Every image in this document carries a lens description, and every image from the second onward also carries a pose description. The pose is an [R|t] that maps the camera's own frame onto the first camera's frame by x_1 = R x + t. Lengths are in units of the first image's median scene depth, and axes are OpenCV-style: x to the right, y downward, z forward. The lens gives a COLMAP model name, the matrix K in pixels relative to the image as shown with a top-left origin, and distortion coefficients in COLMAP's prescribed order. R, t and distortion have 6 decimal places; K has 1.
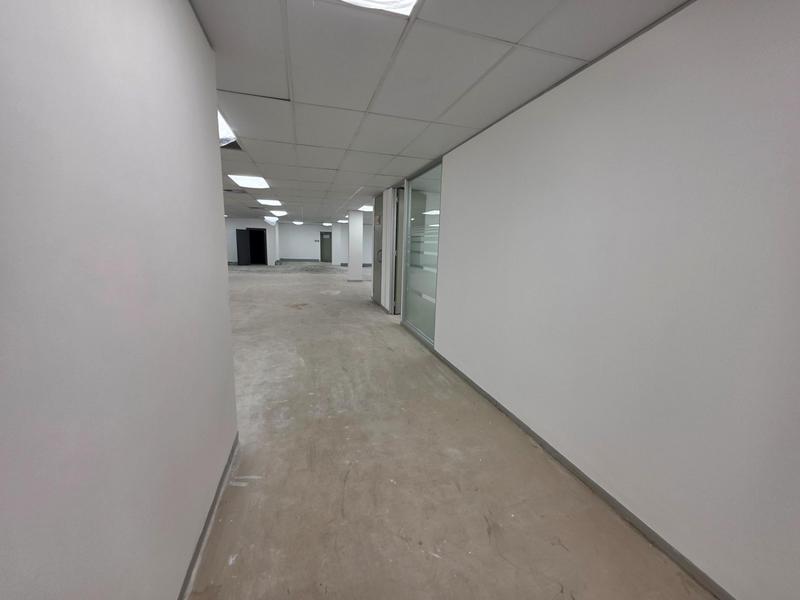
lens RADIAL K [[321.3, 0, 408.2], [0, 321.3, 301.9], [0, 0, 1]] dist [0.000191, 0.000257]
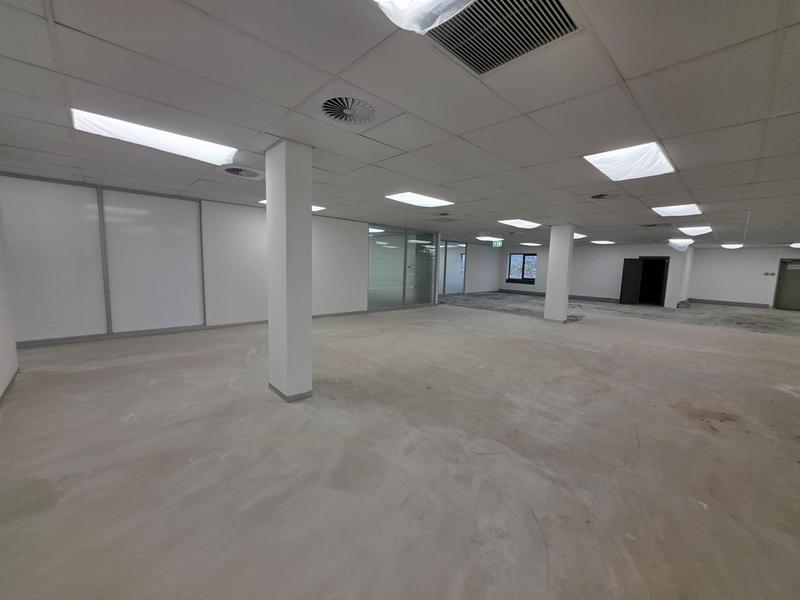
lens RADIAL K [[321.3, 0, 402.6], [0, 321.3, 299.7], [0, 0, 1]] dist [0.000191, 0.000257]
pose [[0.444162, 0.079027, -0.892454, -0.081449], [-0.171394, 0.985201, 0.001939, -0.043422], [0.879400, 0.152100, 0.451133, 0.224763]]
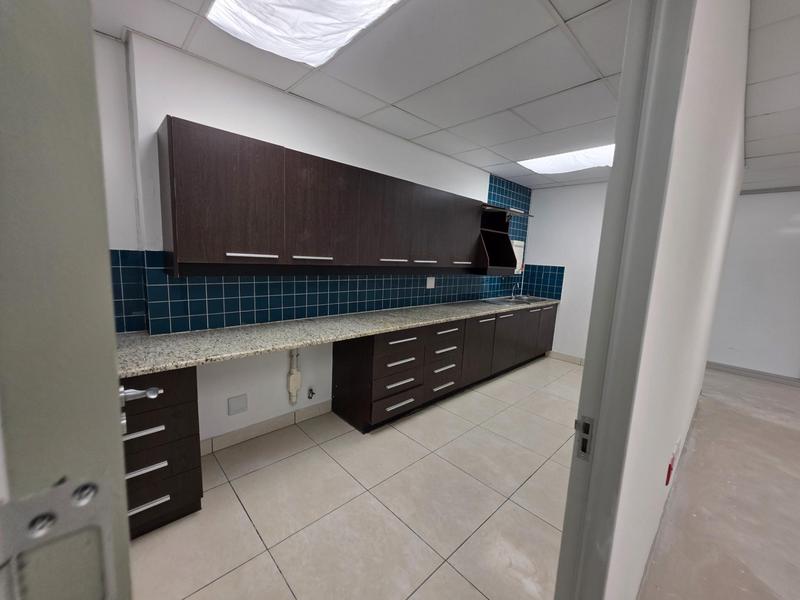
lens RADIAL K [[321.3, 0, 396.0], [0, 321.3, 297.4], [0, 0, 1]] dist [0.000191, 0.000257]
pose [[-0.899681, -0.023699, -0.435903, -0.123571], [-0.156880, 0.949373, 0.272177, -0.034339], [0.407385, 0.313257, -0.857851, 0.165514]]
